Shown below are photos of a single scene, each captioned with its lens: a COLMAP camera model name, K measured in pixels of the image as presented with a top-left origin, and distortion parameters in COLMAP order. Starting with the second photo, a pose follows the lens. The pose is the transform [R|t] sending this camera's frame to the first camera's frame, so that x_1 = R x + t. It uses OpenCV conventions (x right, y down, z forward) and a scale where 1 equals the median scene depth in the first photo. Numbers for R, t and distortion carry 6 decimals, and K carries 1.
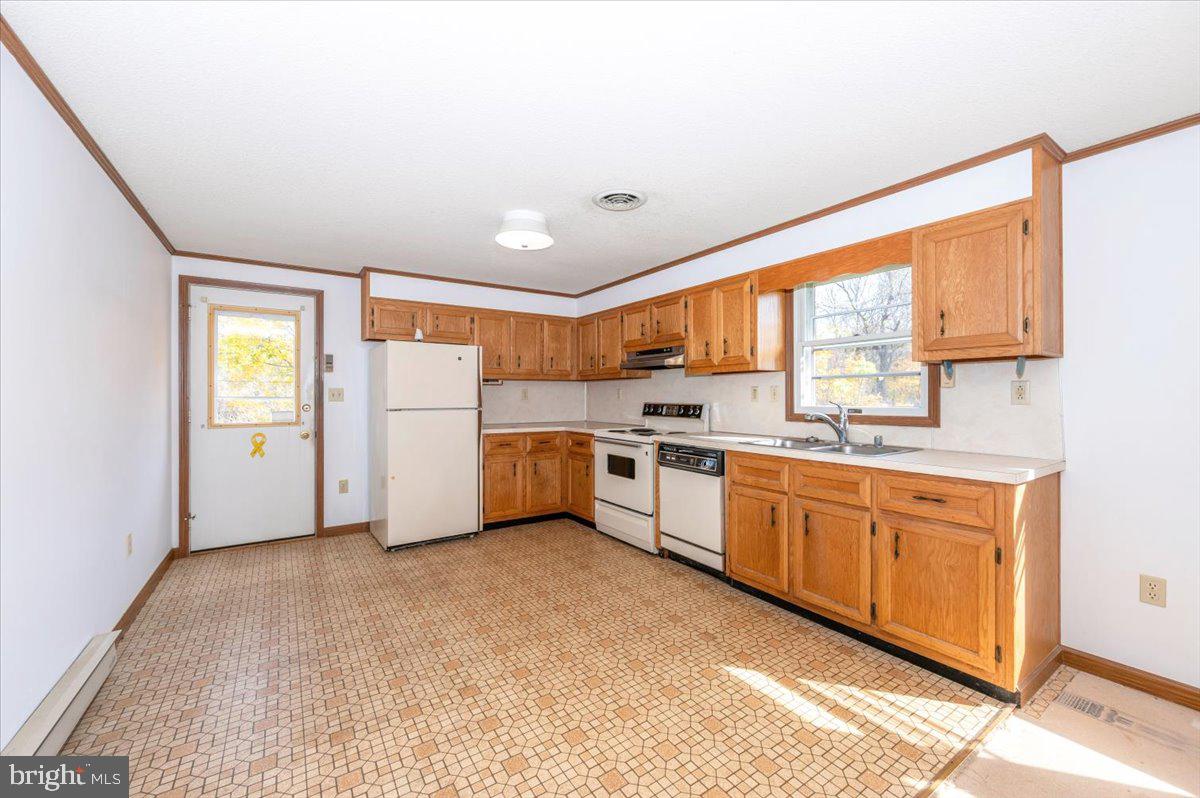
lens RADIAL K [[473.9, 0, 597.2], [0, 473.9, 395.3], [0, 0, 1]] dist [-0.000208, 0.000030]
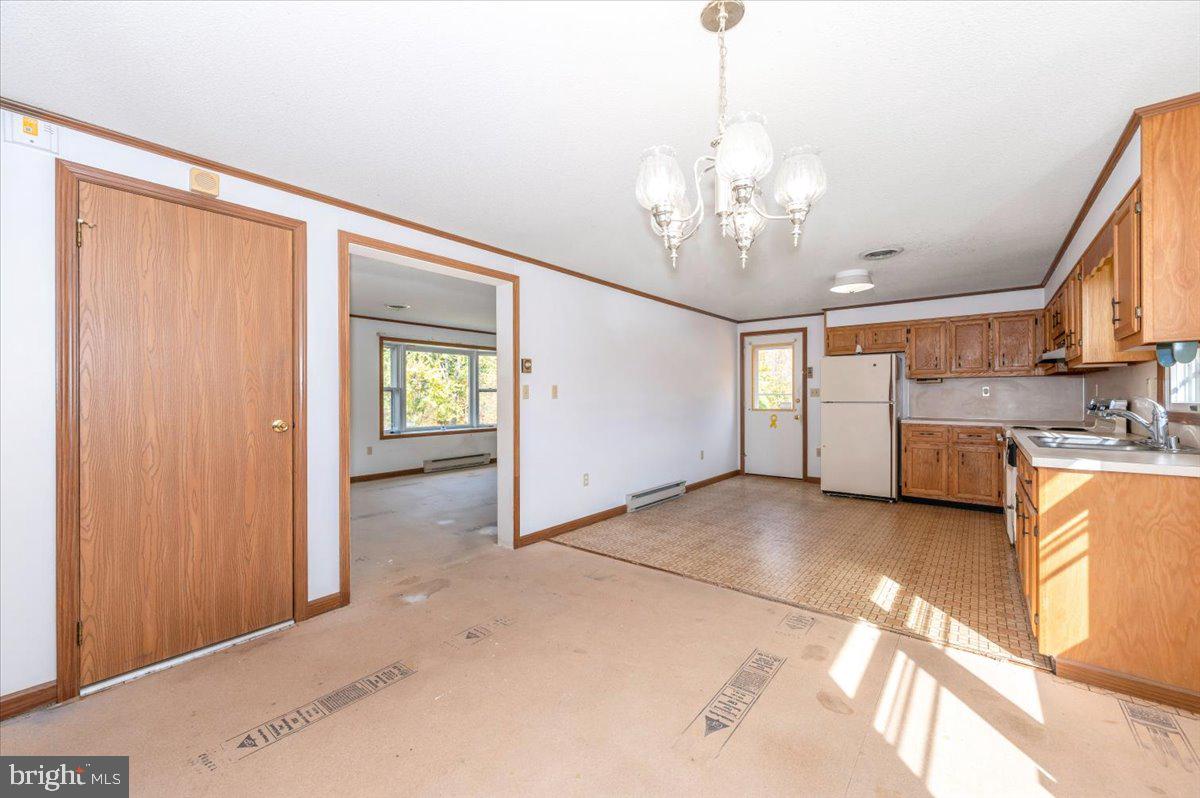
lens RADIAL K [[475.0, 0, 595.4], [0, 475.0, 398.6], [0, 0, 1]] dist [0.000716, 0.000238]
pose [[0.296702, 0.004604, -0.954959, 0.933141], [0.002471, 0.999981, 0.005588, 0.009554], [0.954967, -0.004018, 0.296685, -0.189876]]
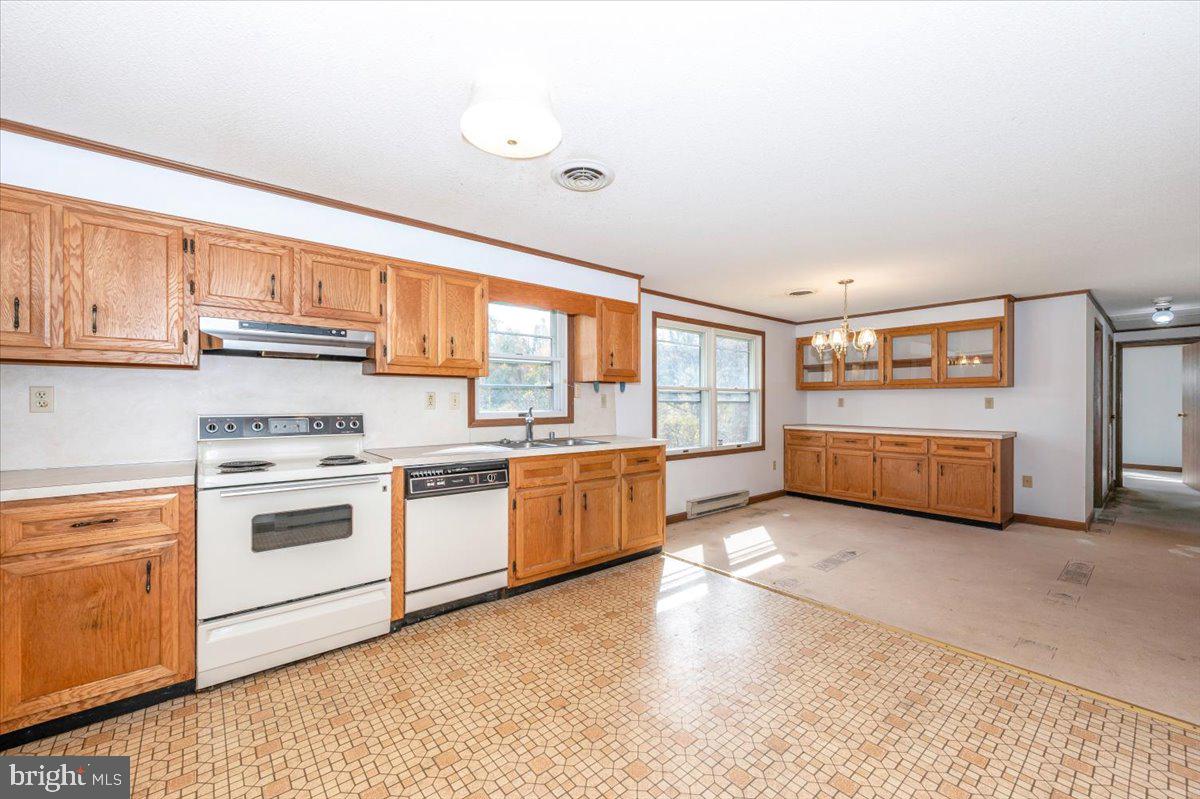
lens RADIAL K [[475.8, 0, 598.9], [0, 475.8, 404.9], [0, 0, 1]] dist [0.000645, 0.000360]
pose [[-0.110600, -0.002869, 0.993861, -0.670956], [-0.000313, 0.999996, 0.002852, 0.003176], [-0.993865, 0.000005, -0.110600, 0.870308]]
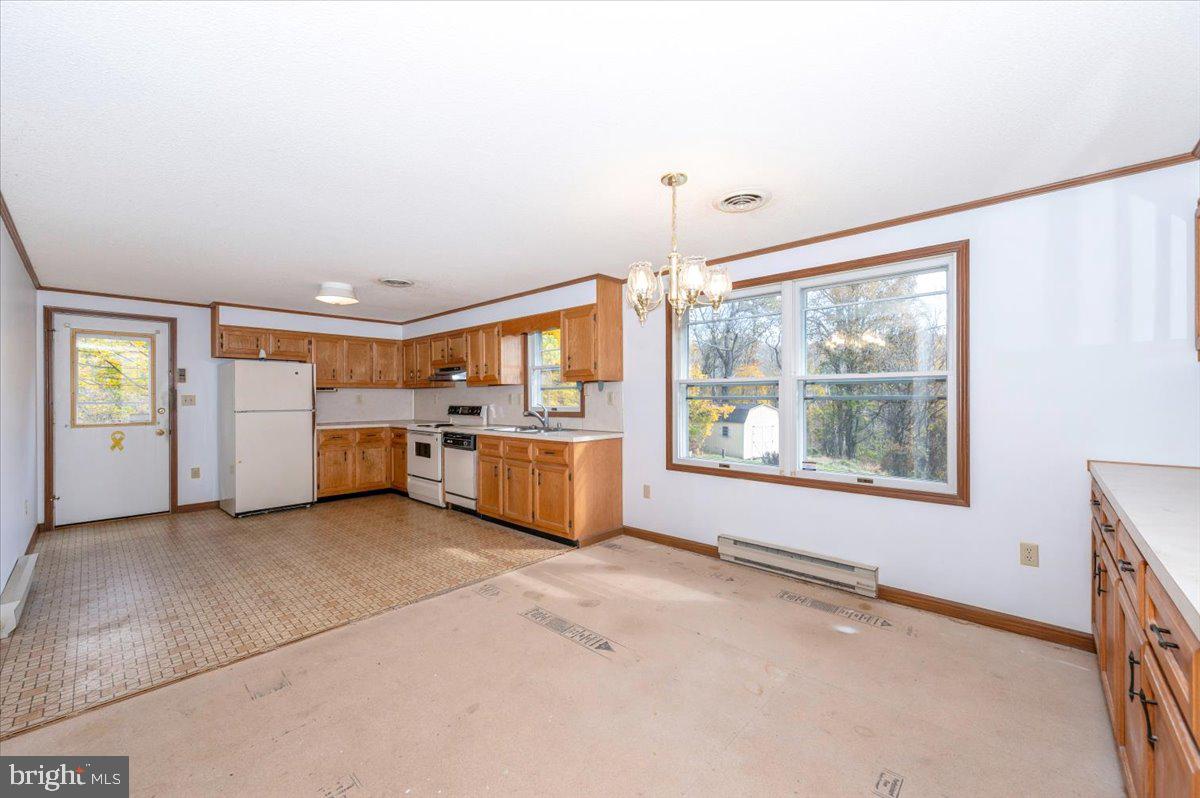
lens RADIAL K [[475.0, 0, 595.4], [0, 475.0, 398.6], [0, 0, 1]] dist [0.000716, 0.000238]
pose [[0.973475, -0.003200, 0.228770, 0.278213], [0.002899, 0.999994, 0.001652, -0.006430], [-0.228774, -0.000945, 0.973479, -0.621830]]
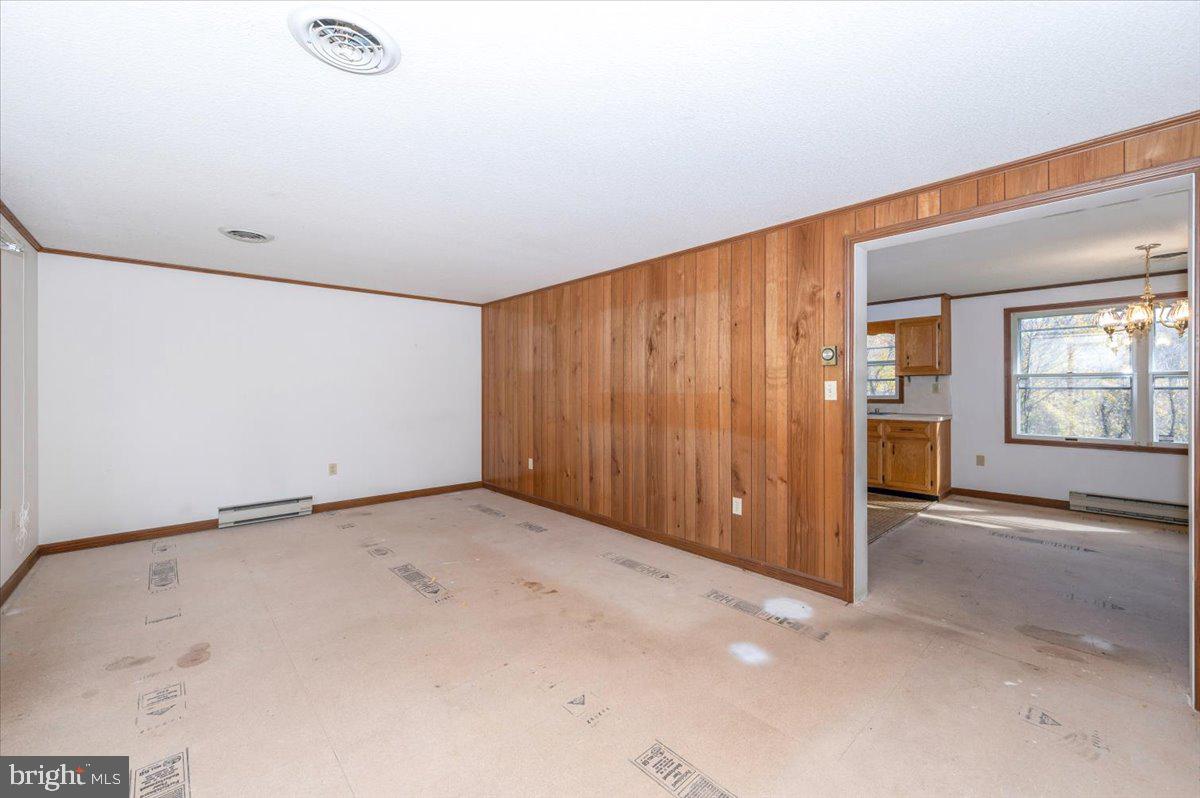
lens RADIAL K [[484.7, 0, 596.0], [0, 484.7, 386.9], [0, 0, 1]] dist [-0.000156, -0.000050]
pose [[0.987661, -0.000735, 0.156603, -0.895194], [0.001324, 0.999992, -0.003656, -0.005696], [-0.156599, 0.003818, 0.987655, -0.869905]]
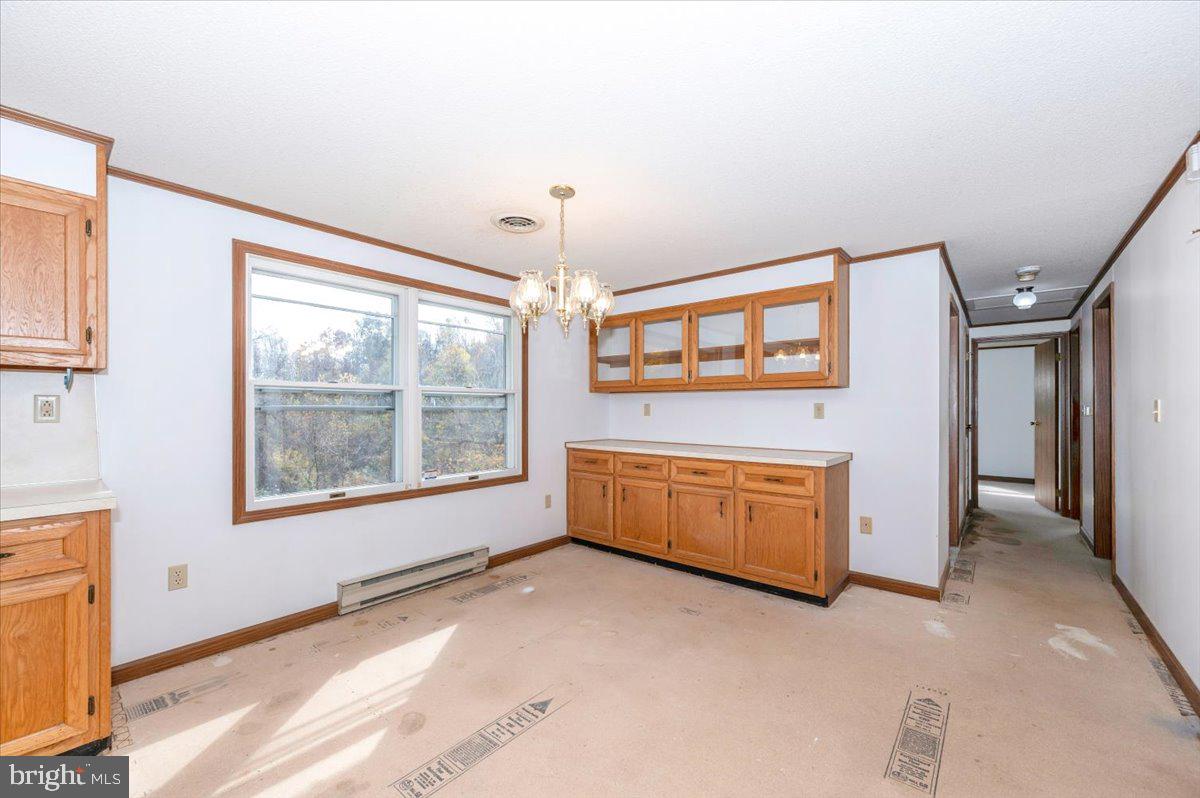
lens RADIAL K [[478.4, 0, 597.0], [0, 478.4, 409.5], [0, 0, 1]] dist [0.000027, -0.000098]
pose [[-0.275950, -0.000223, 0.961172, -0.156262], [0.001121, 0.999999, 0.000554, -0.002690], [-0.961171, 0.001231, -0.275949, 0.197598]]
